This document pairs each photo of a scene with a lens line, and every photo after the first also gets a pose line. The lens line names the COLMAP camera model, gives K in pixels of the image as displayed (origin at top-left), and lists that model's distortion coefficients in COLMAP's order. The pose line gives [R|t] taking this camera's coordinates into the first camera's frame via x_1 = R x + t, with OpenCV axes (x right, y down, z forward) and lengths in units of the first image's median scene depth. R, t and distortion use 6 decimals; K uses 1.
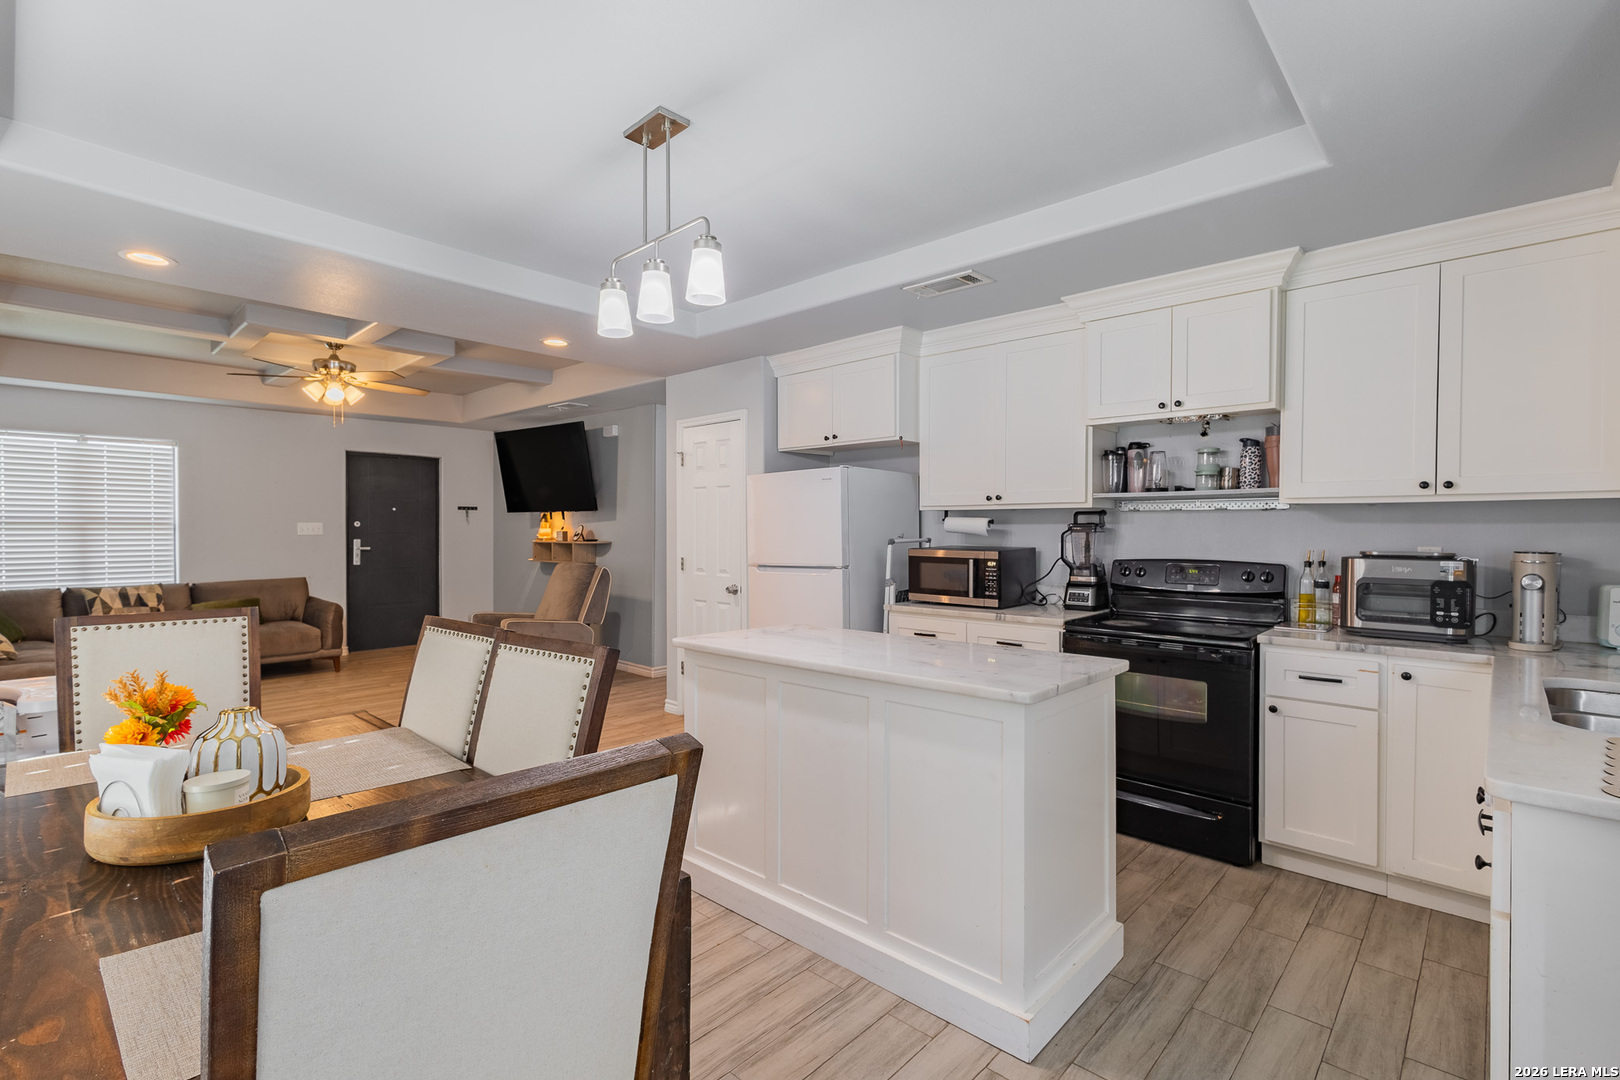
lens RADIAL K [[745.4, 0, 804.0], [0, 745.4, 534.5], [0, 0, 1]] dist [0.004509, -0.000674]
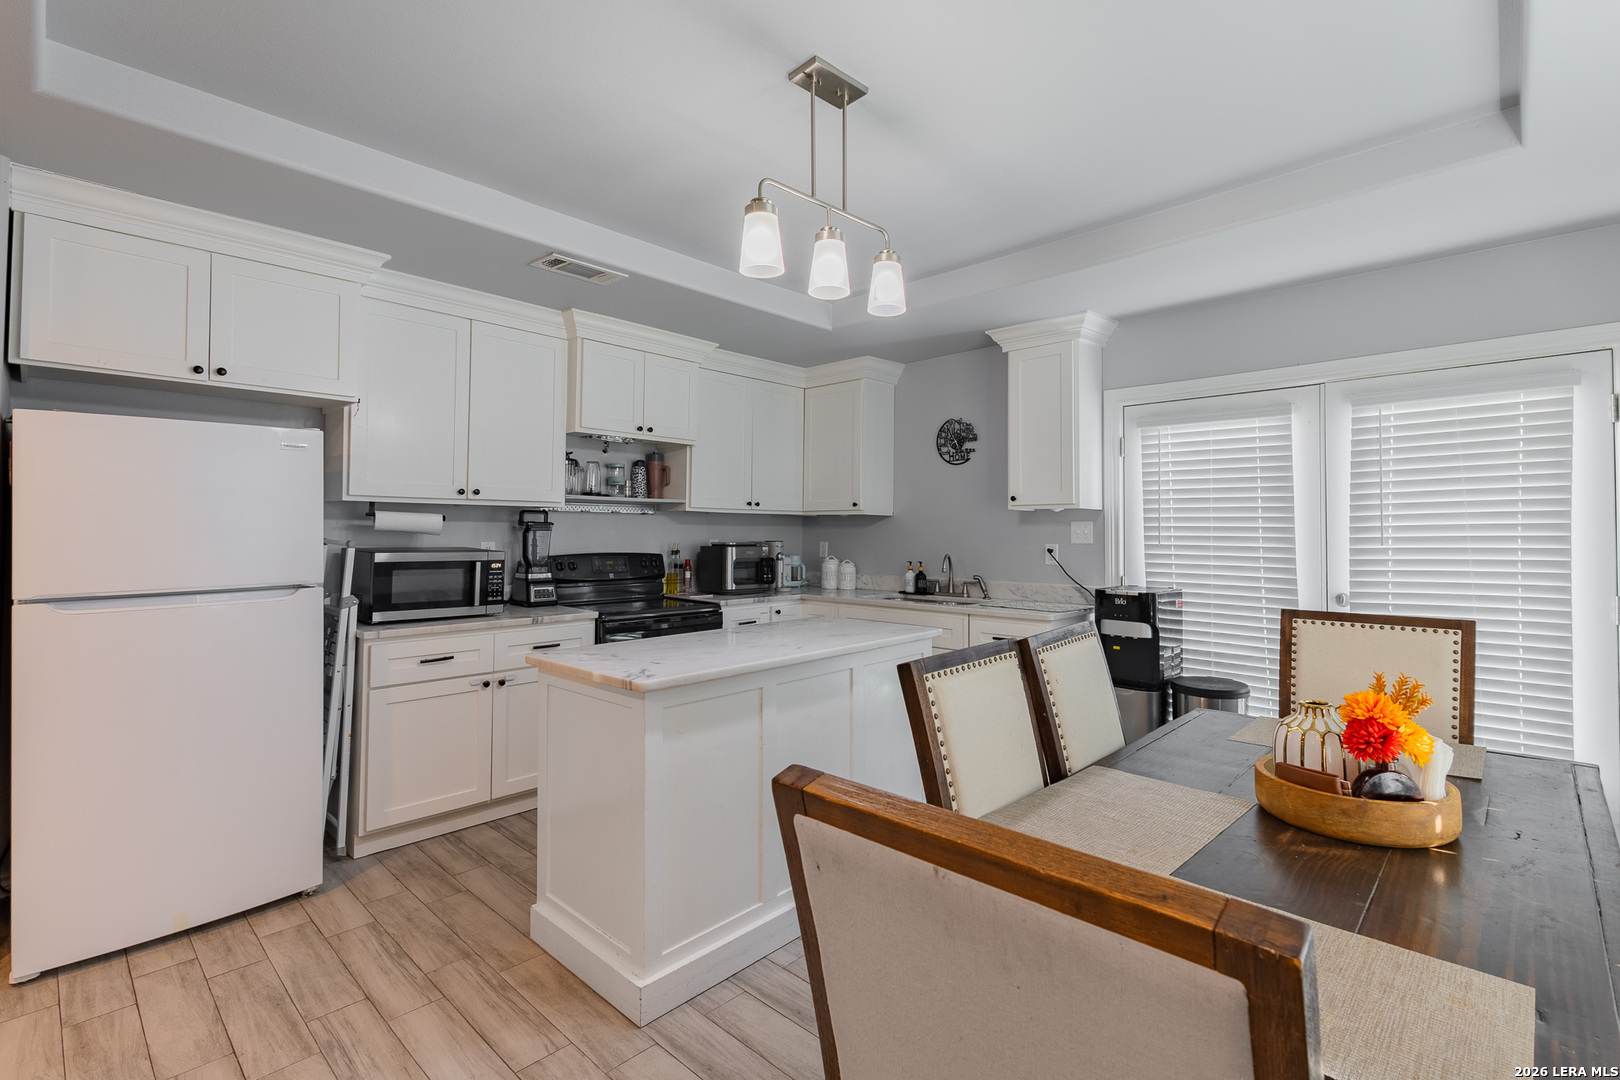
lens RADIAL K [[745.4, 0, 811.7], [0, 745.4, 515.2], [0, 0, 1]] dist [0.004509, -0.000674]
pose [[0.005563, 0.018037, 0.999822, -0.792965], [-0.001358, 0.999837, -0.018030, -0.007354], [-0.999984, -0.001258, 0.005587, 0.745395]]
